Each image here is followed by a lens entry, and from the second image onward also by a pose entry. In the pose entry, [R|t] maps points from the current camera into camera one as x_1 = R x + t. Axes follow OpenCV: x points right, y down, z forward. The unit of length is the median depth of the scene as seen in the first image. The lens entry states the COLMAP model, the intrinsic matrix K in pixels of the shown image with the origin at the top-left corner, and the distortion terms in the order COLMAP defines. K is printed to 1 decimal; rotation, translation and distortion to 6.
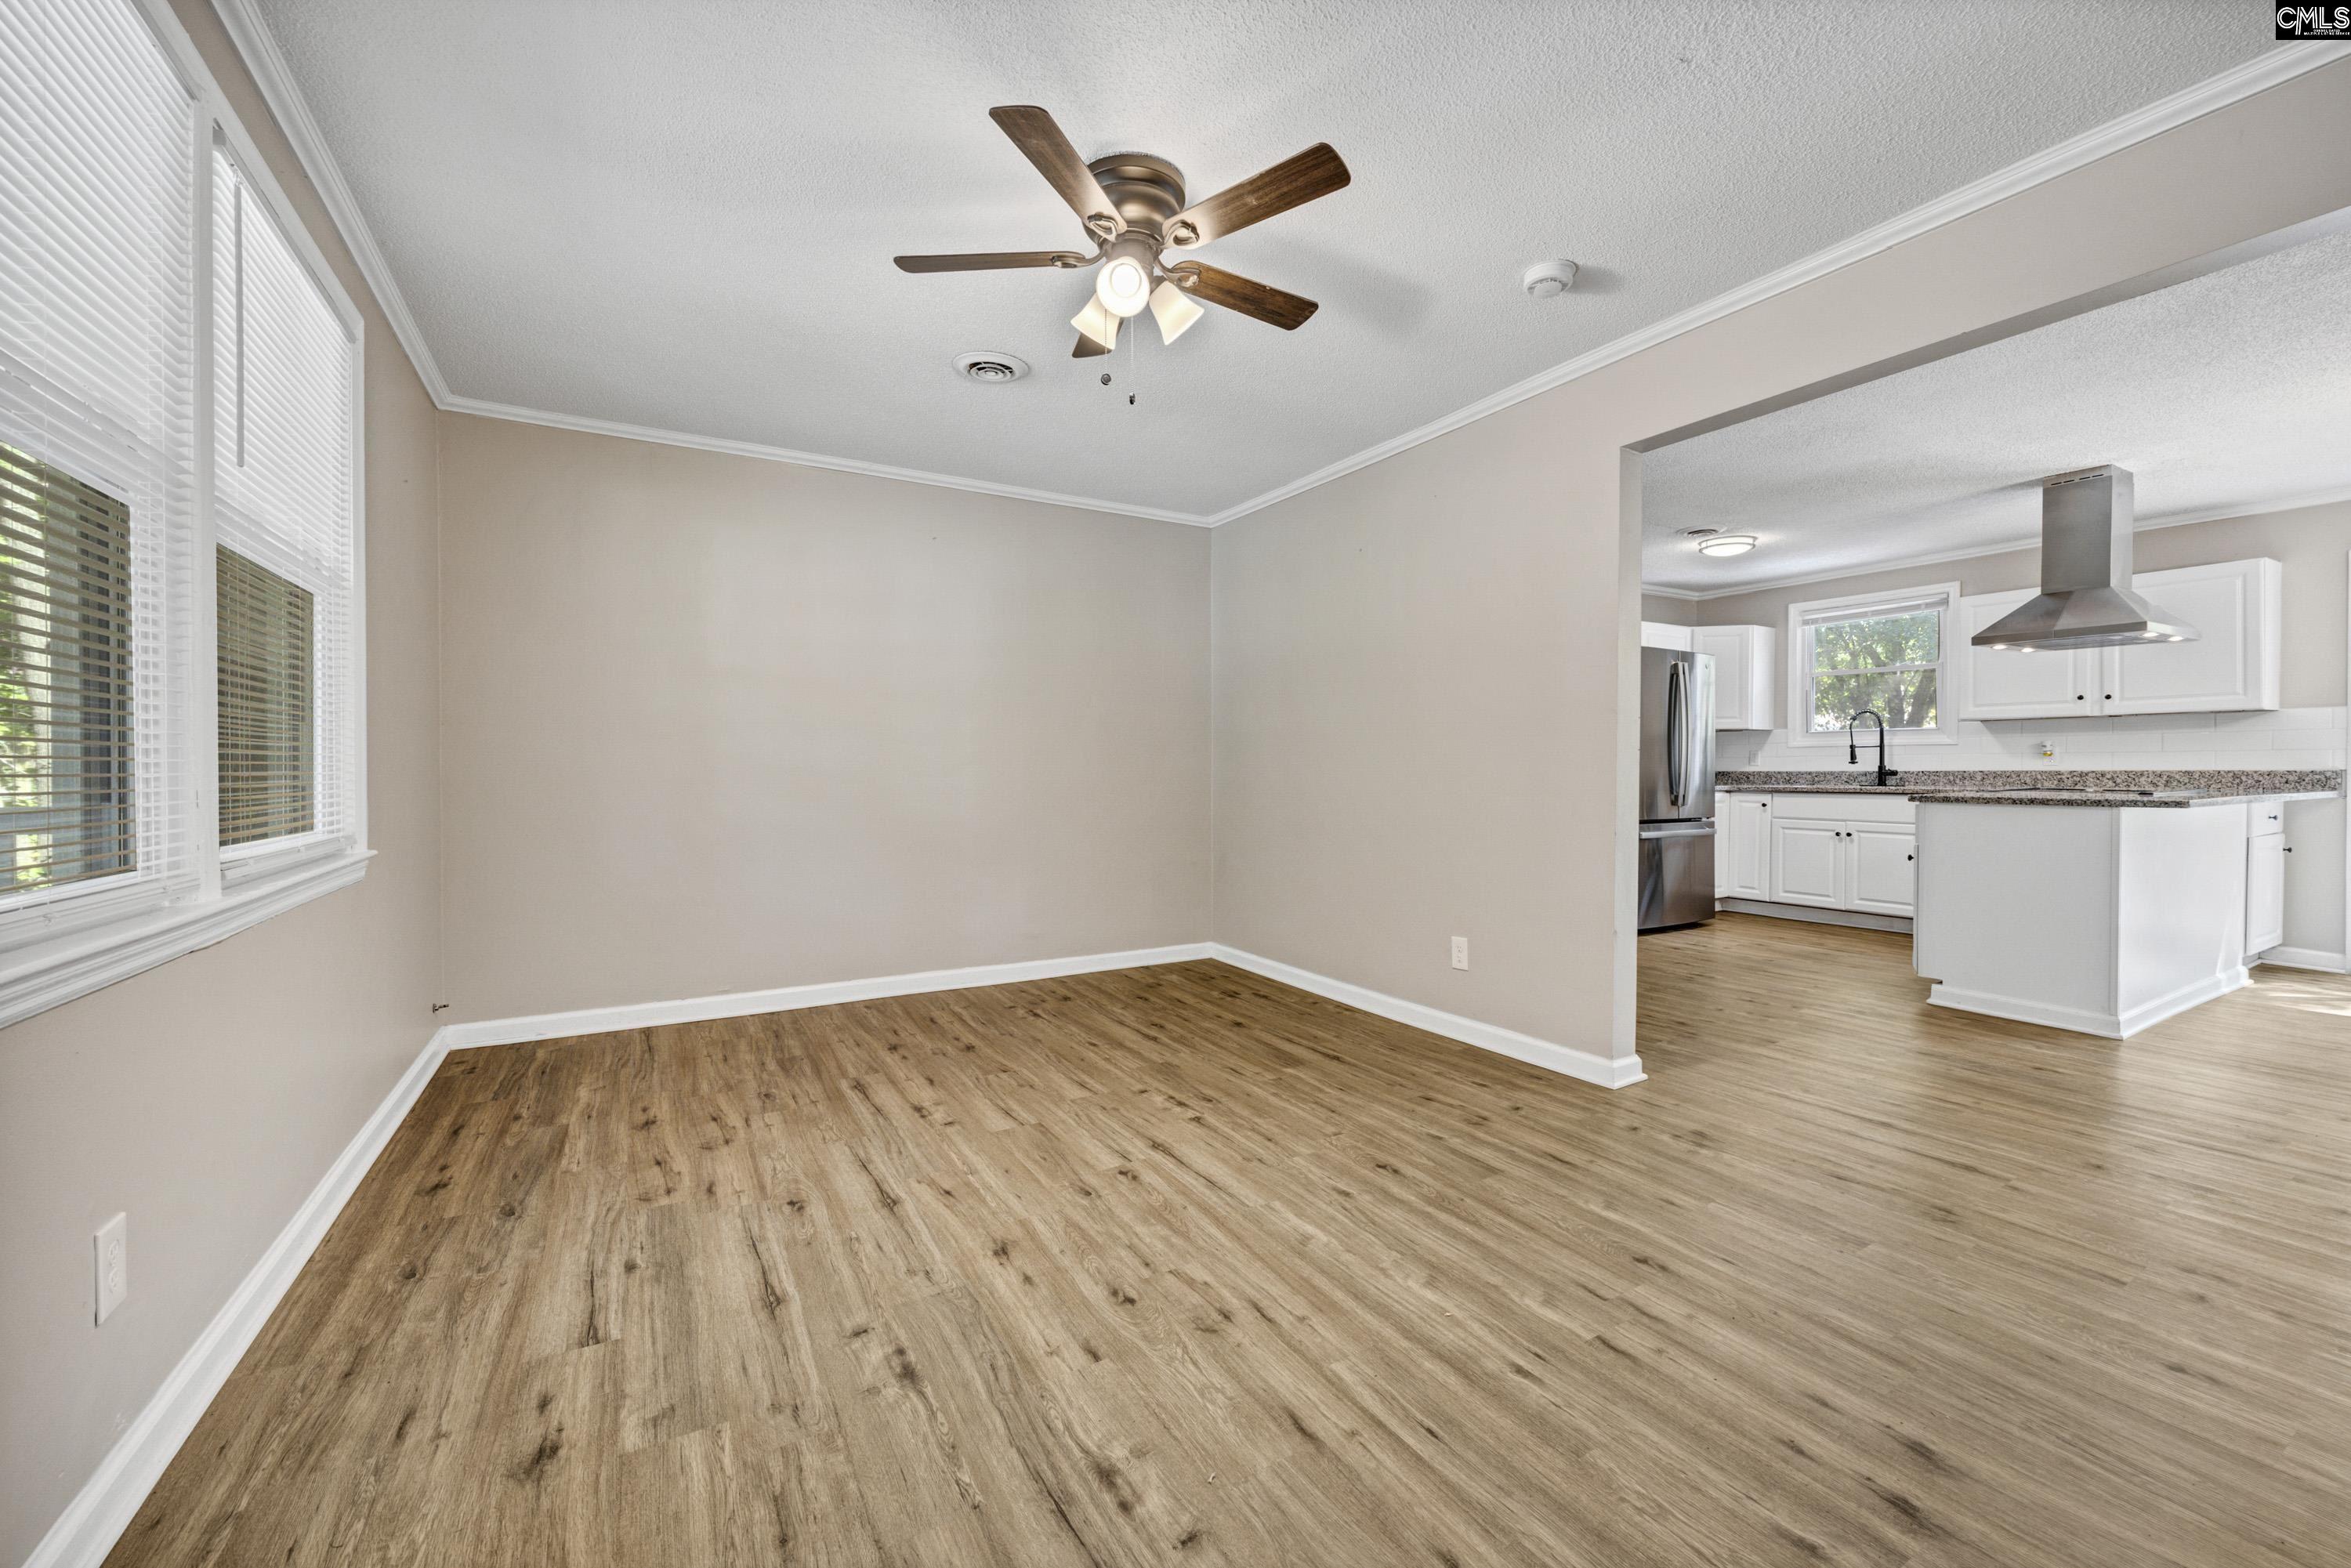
lens RADIAL K [[1002.0, 0, 1160.2], [0, 1002.0, 779.2], [0, 0, 1]] dist [-0.005818, 0.001787]
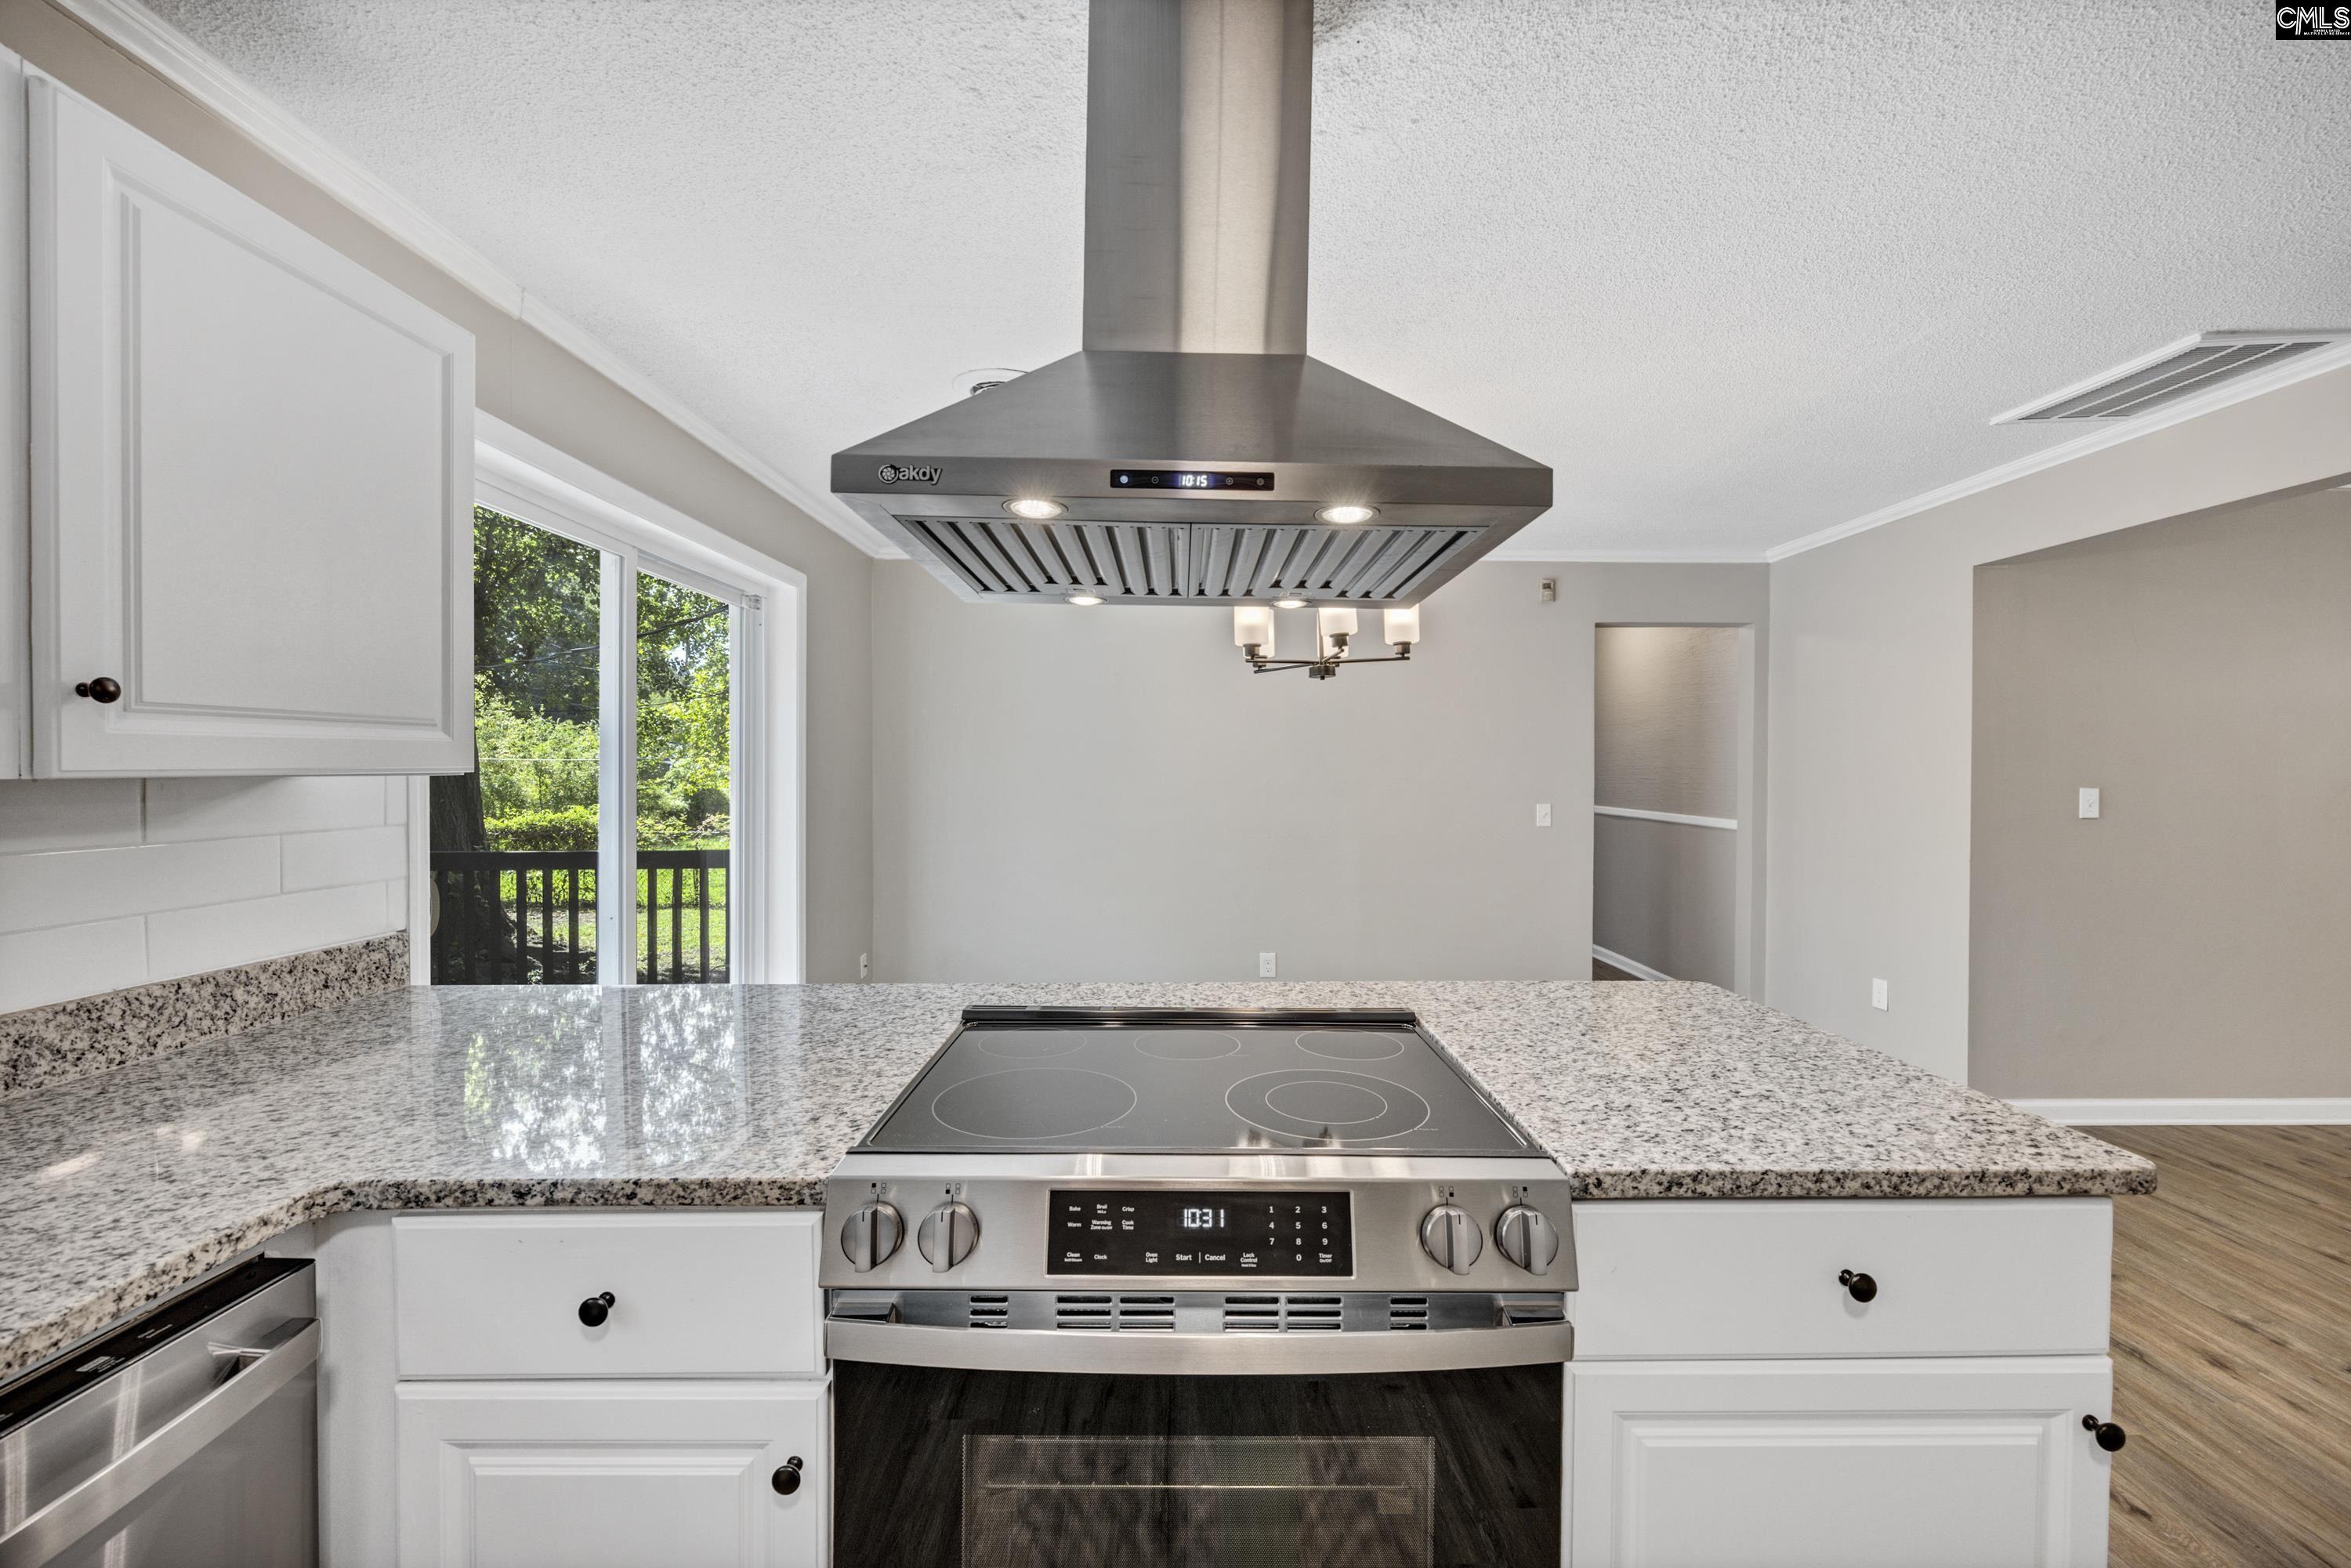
lens RADIAL K [[937.1, 0, 1178.5], [0, 937.1, 774.9], [0, 0, 1]] dist [-0.003713, 0.000033]
pose [[-0.850898, -0.003979, 0.525316, 0.626385], [0.003709, 0.999901, 0.013581, -0.063512], [-0.525318, 0.013504, -0.850799, 0.986175]]
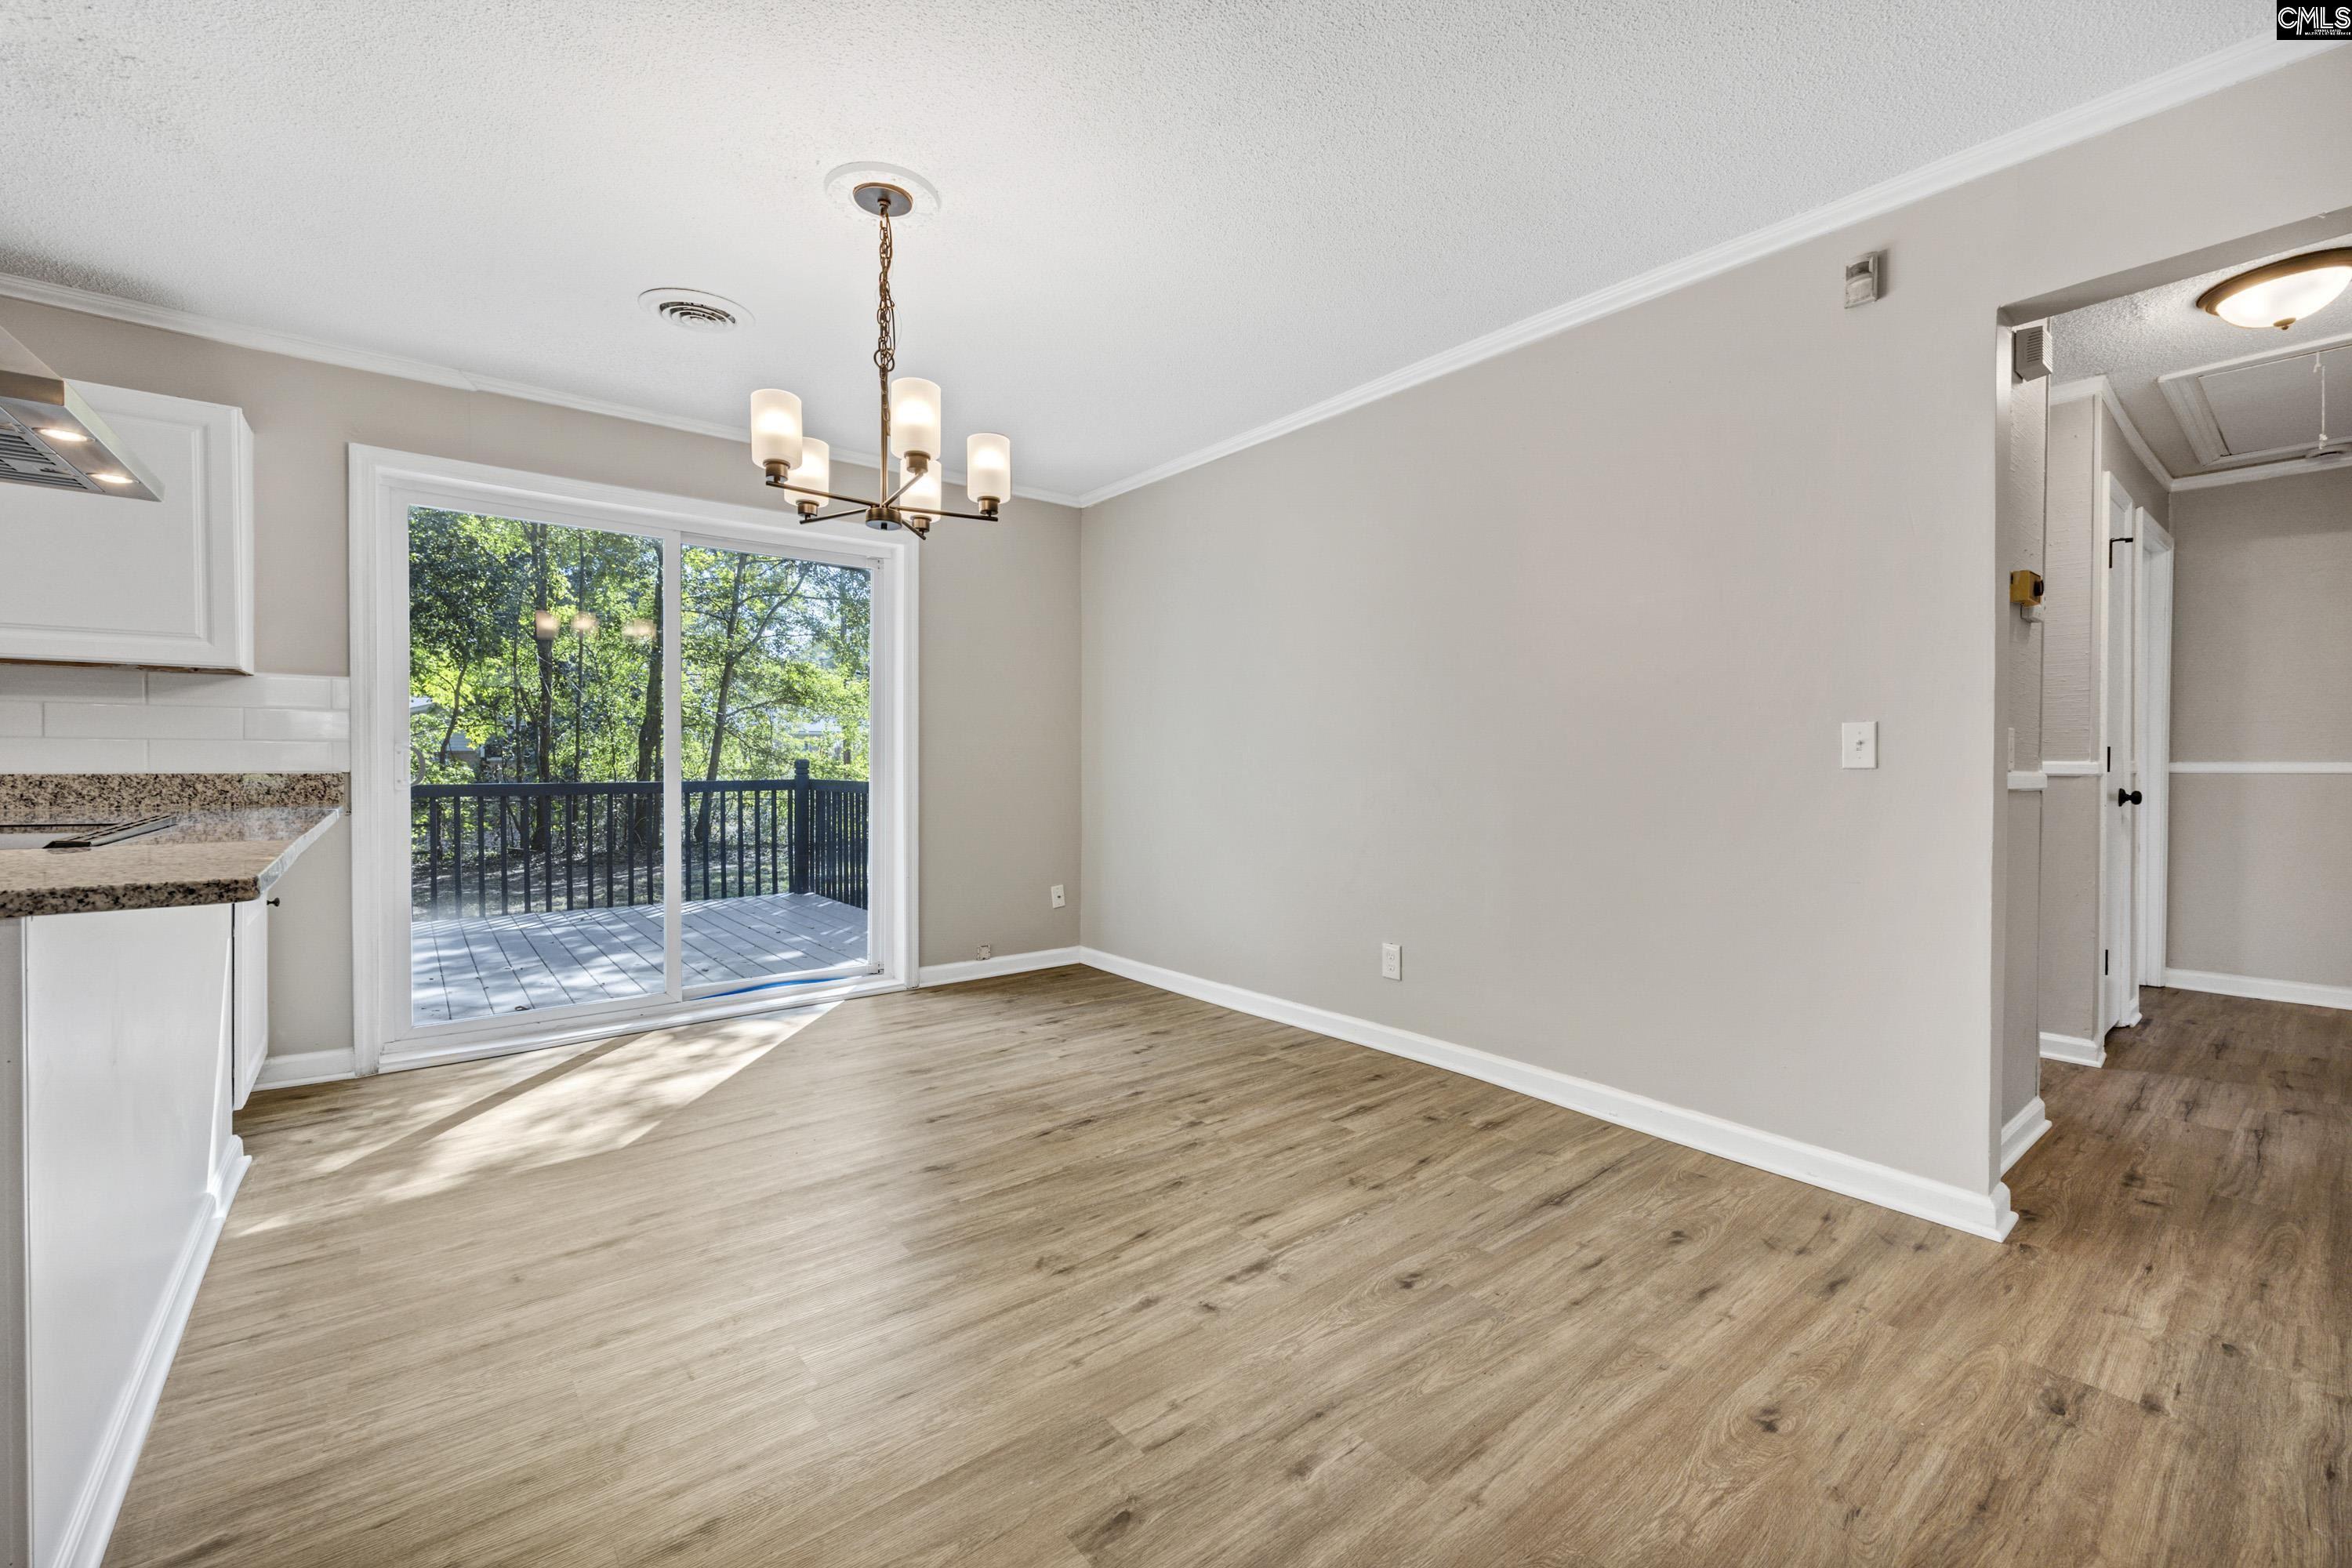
lens RADIAL K [[959.8, 0, 1156.6], [0, 959.8, 775.6], [0, 0, 1]] dist [0.010590, 0.000671]
pose [[-0.108227, -0.009454, 0.994081, 0.411023], [0.002903, 0.999948, 0.009826, -0.010429], [-0.994122, 0.003949, -0.108194, 0.451654]]
